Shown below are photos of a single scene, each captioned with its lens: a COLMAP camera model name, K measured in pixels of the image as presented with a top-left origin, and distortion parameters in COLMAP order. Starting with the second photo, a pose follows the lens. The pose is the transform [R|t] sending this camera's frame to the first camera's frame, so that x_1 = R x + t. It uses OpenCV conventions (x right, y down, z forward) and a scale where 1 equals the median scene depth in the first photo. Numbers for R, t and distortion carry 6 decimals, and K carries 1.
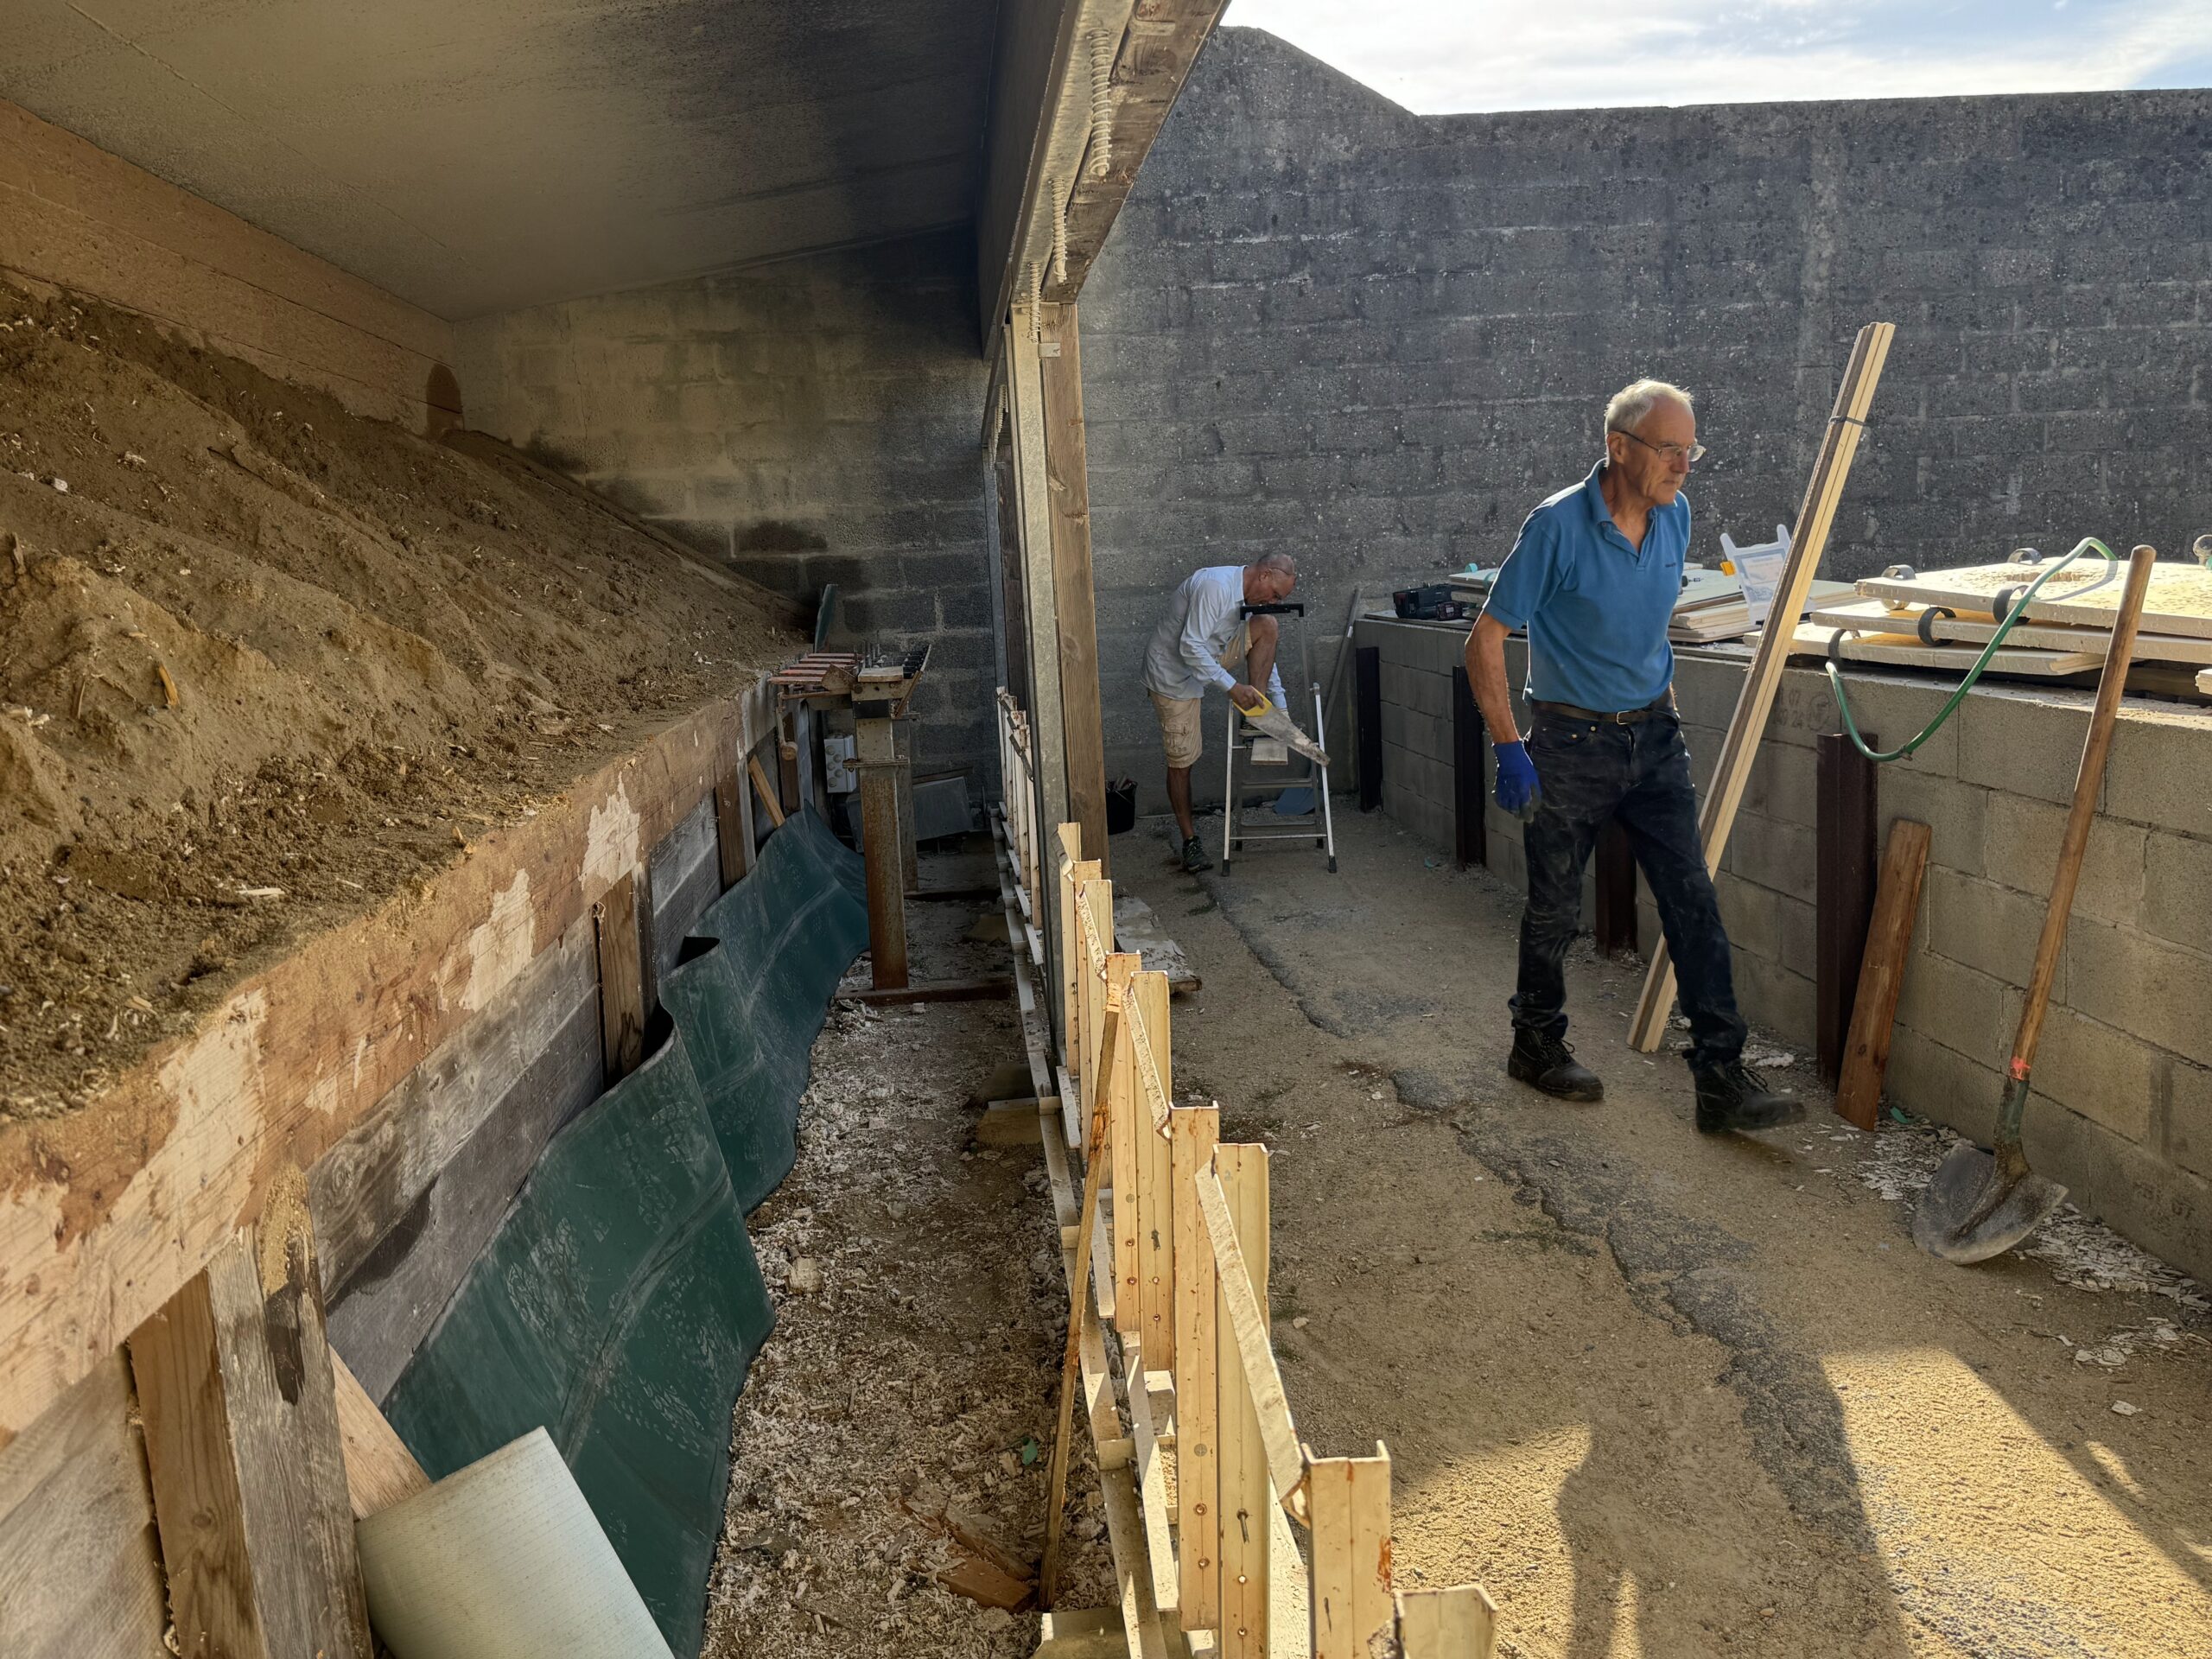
lens RADIAL K [[1704.4, 0, 1106.0], [0, 1704.4, 829.5], [0, 0, 1]] dist [0.175230, -0.242239]
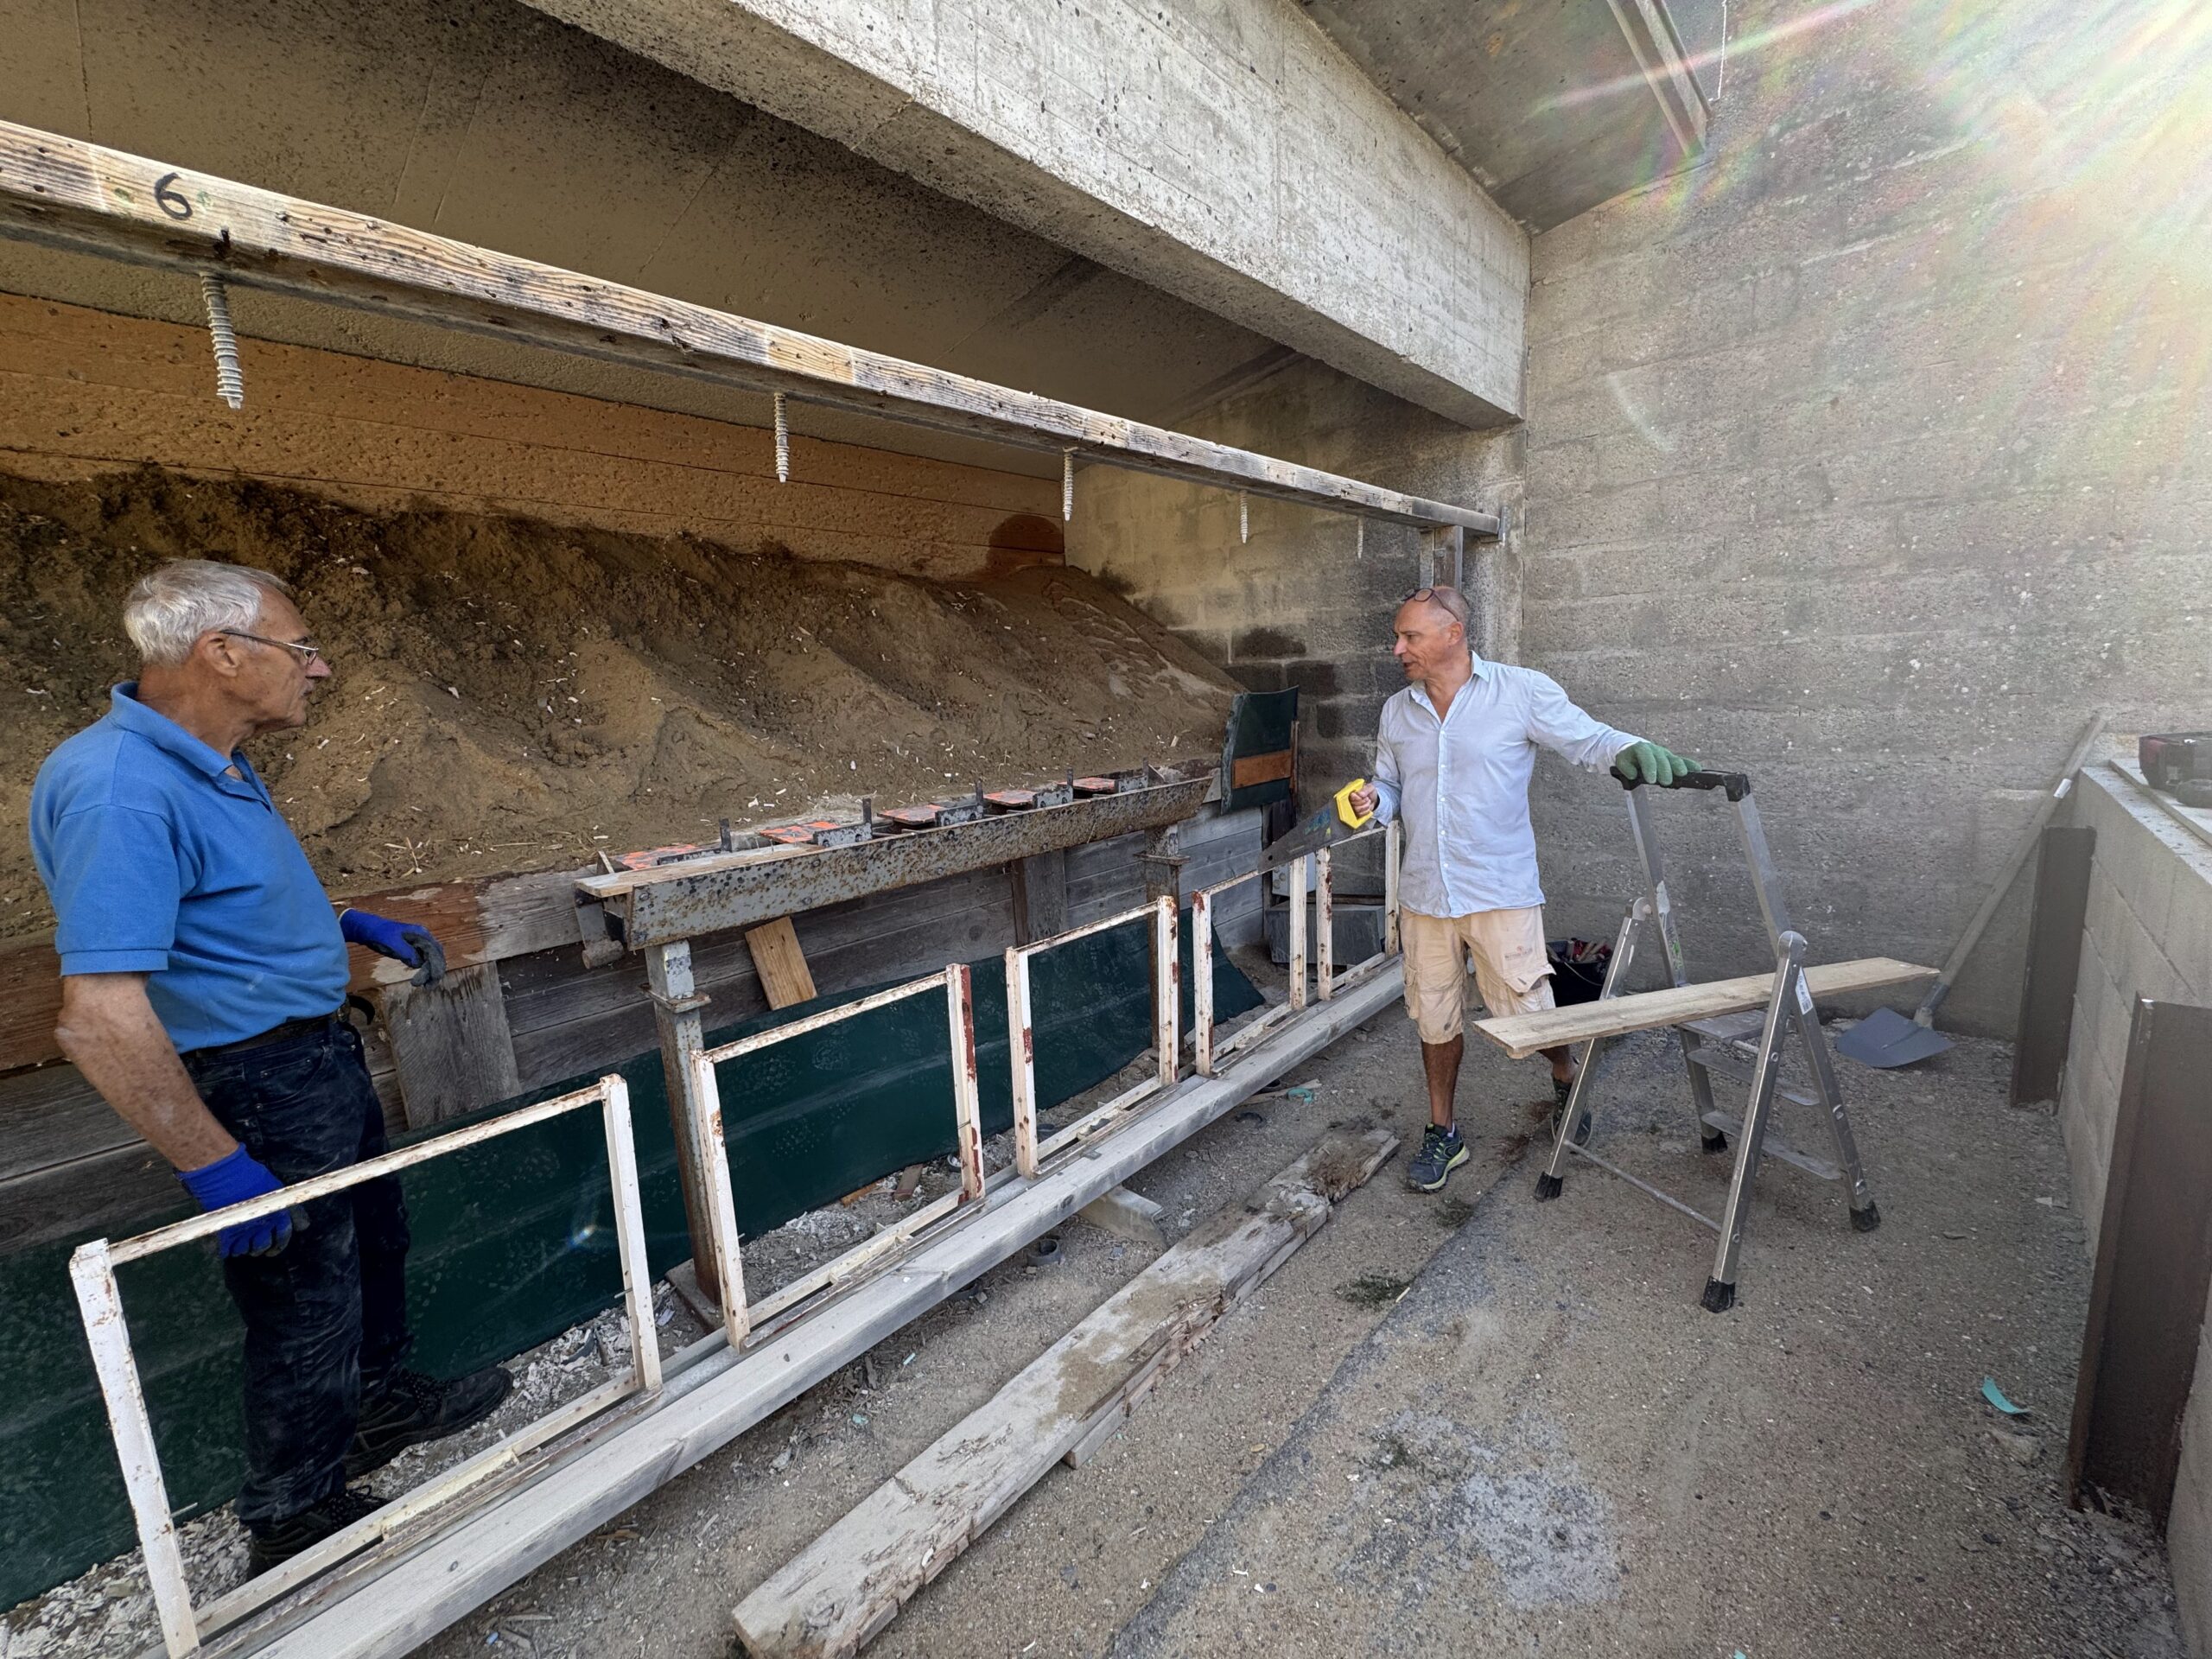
lens RADIAL K [[878.5, 0, 1103.7], [0, 878.5, 831.7], [0, 0, 1]] dist [-0.001781, -0.000423]
pose [[0.664853, 0.141865, -0.733379, 0.150895], [-0.109096, 0.989714, 0.092548, -0.095481], [0.738965, 0.018478, 0.673491, 0.571910]]
